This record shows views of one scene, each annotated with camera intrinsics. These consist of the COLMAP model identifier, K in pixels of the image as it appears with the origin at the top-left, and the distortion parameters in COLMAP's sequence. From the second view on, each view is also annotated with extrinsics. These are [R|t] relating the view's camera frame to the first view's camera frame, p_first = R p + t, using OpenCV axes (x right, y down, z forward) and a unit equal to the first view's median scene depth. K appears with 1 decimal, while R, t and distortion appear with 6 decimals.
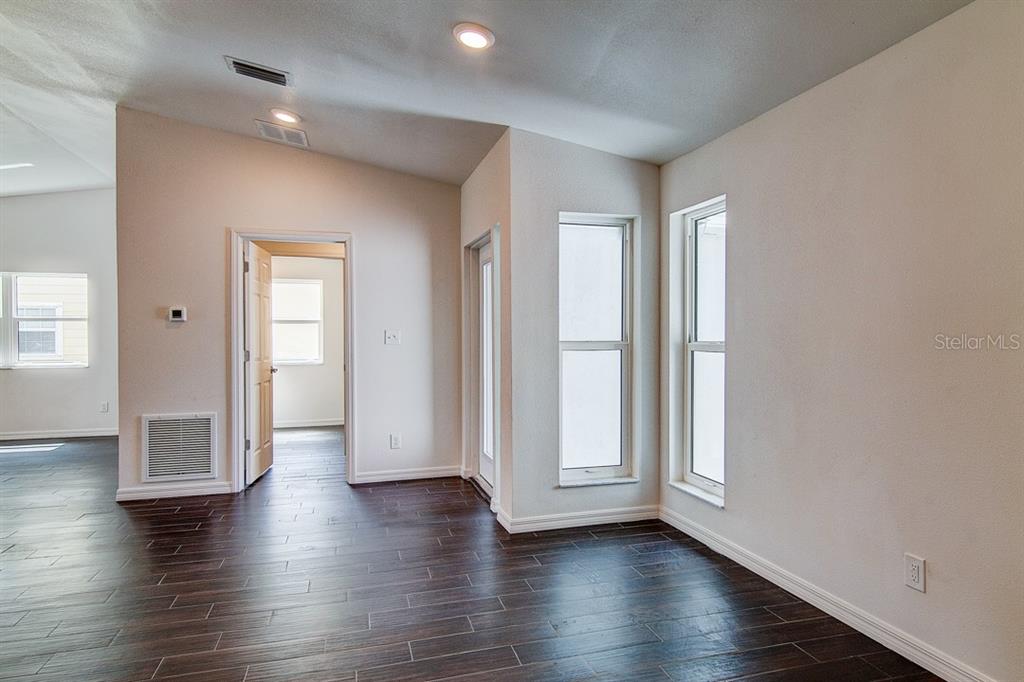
lens RADIAL K [[578.3, 0, 513.6], [0, 578.3, 340.9], [0, 0, 1]] dist [0.023750, -0.020774]
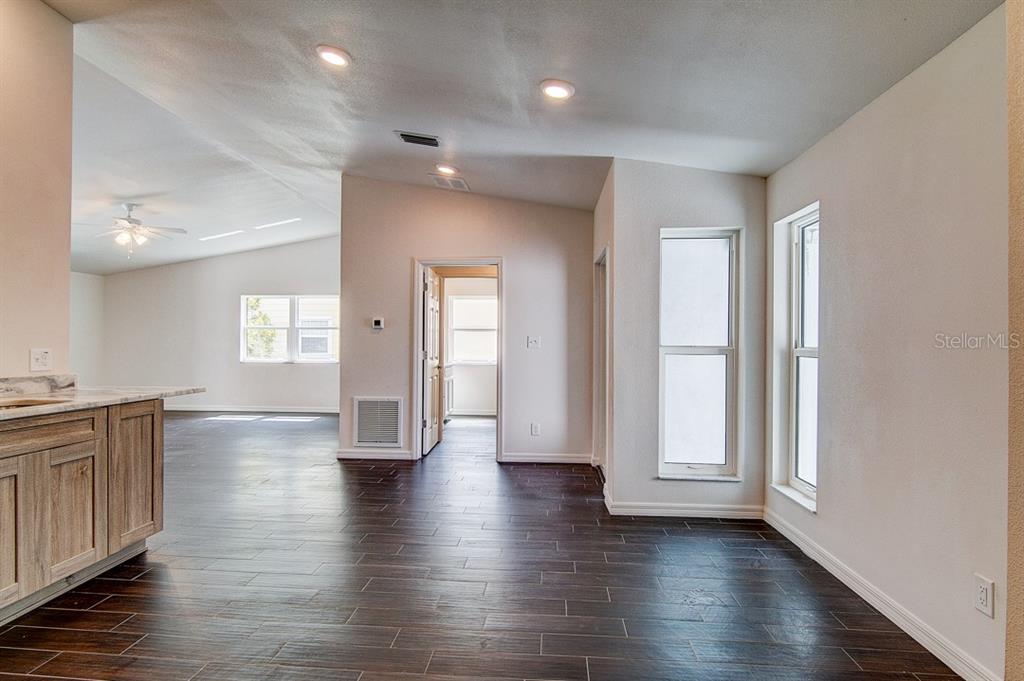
lens RADIAL K [[516.2, 0, 512.0], [0, 516.2, 340.5], [0, 0, 1]] dist [0.011104, -0.011610]
pose [[0.938271, 0.007528, -0.345819, 0.146909], [-0.013288, 0.999810, -0.014288, 0.008350], [0.345646, 0.018001, 0.938192, -0.018636]]
